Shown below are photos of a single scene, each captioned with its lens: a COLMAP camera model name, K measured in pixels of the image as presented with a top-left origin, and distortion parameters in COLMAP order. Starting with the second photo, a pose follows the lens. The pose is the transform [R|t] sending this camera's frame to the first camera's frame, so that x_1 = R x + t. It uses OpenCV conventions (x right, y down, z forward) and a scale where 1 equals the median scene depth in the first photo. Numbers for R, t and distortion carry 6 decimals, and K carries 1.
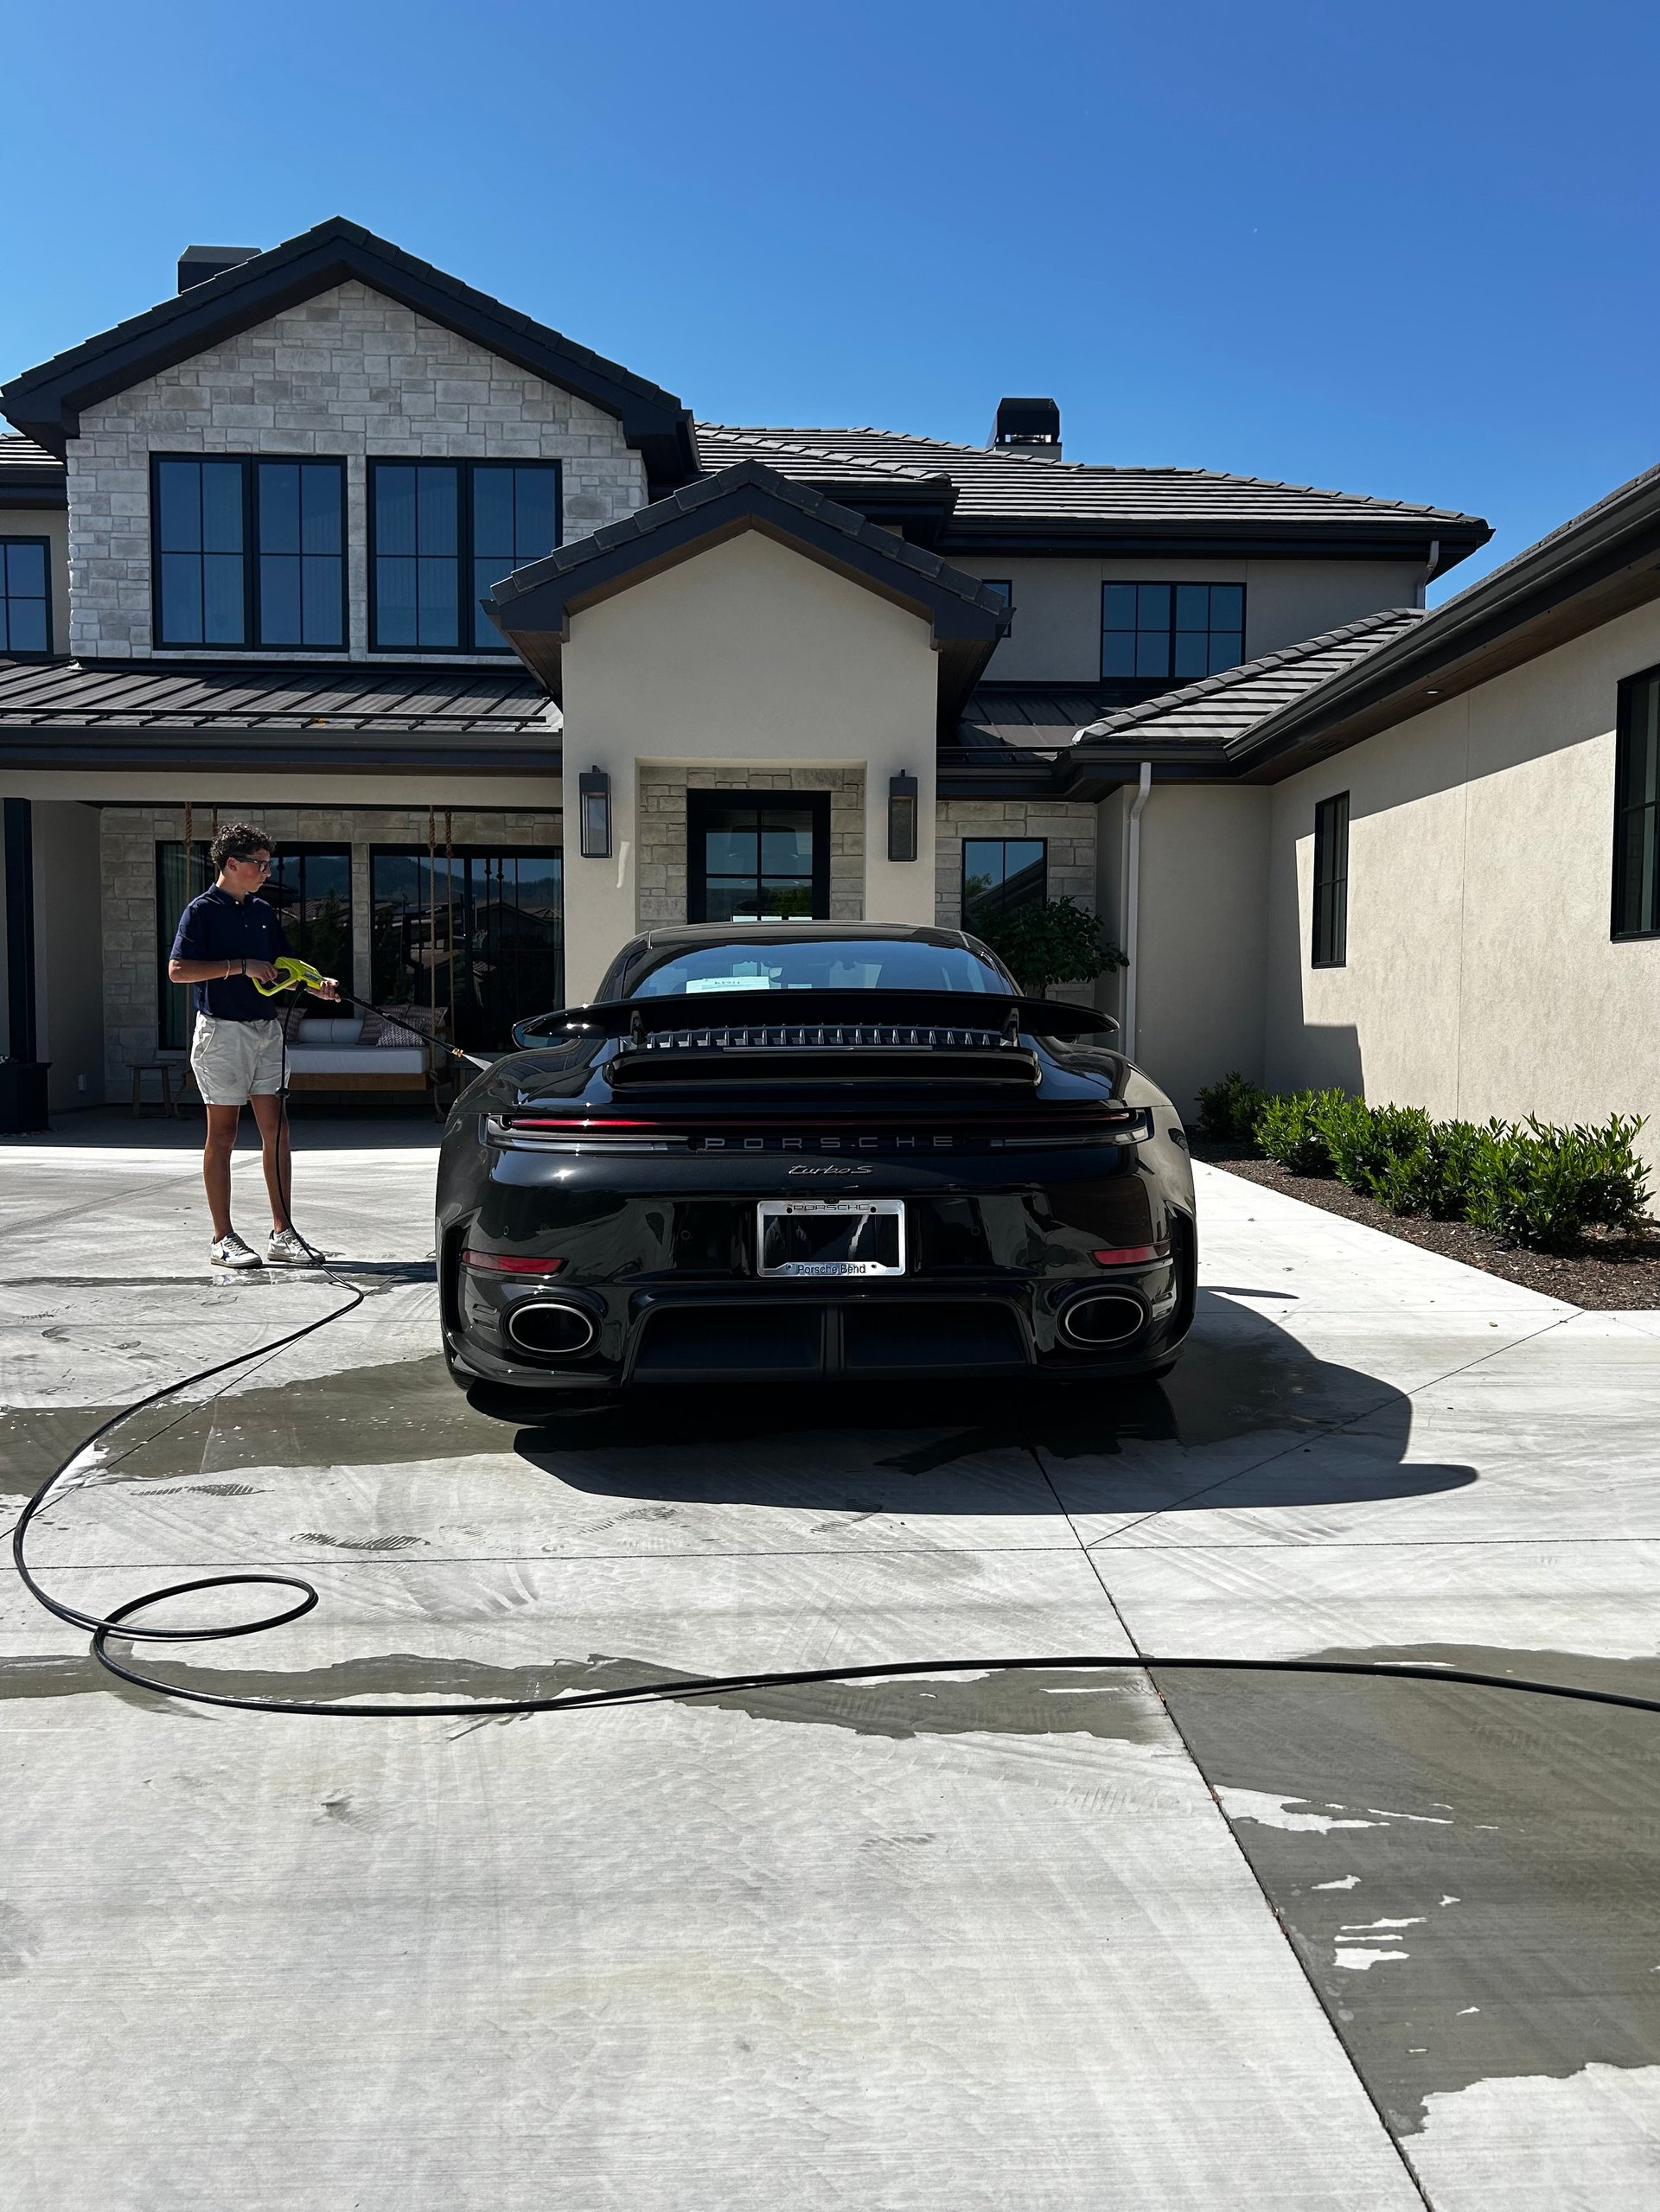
lens RADIAL K [[1671.3, 0, 843.3], [0, 1671.3, 1108.3], [0, 0, 1]] dist [0.026809, -0.023059]
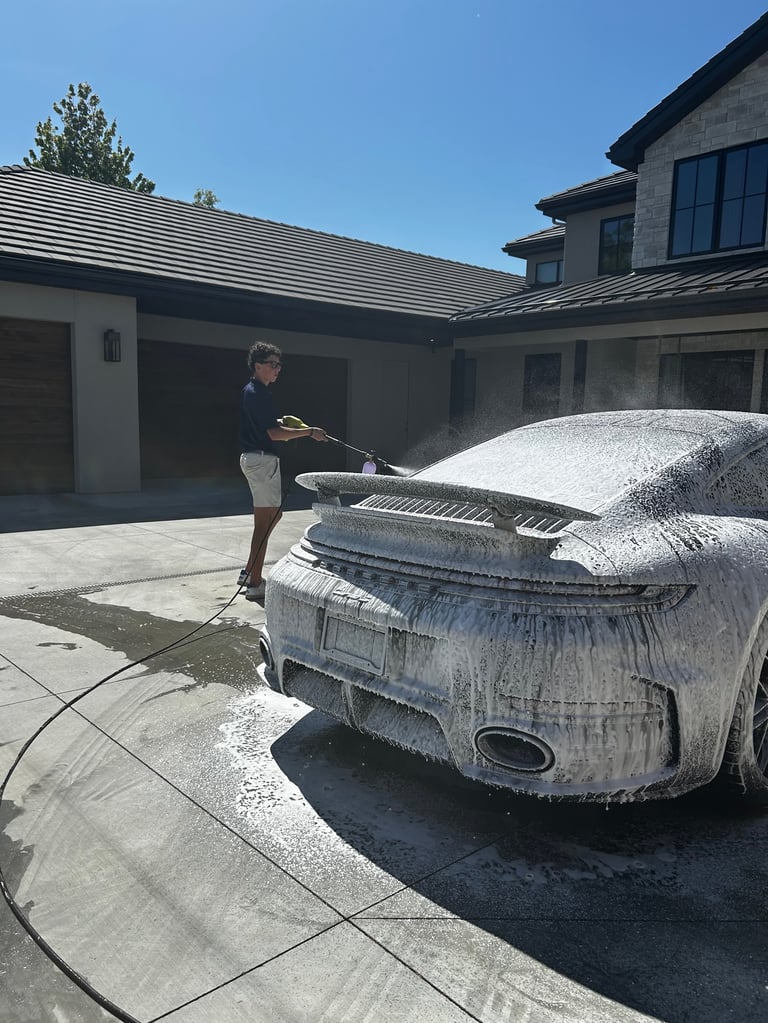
lens RADIAL K [[772.9, 0, 385.4], [0, 772.9, 511.6], [0, 0, 1]] dist [0.026809, -0.023059]
pose [[0.643091, 0.101760, -0.758998, 0.141977], [-0.063505, 0.994805, 0.079568, -0.025742], [0.763152, -0.002969, 0.646212, 0.149360]]
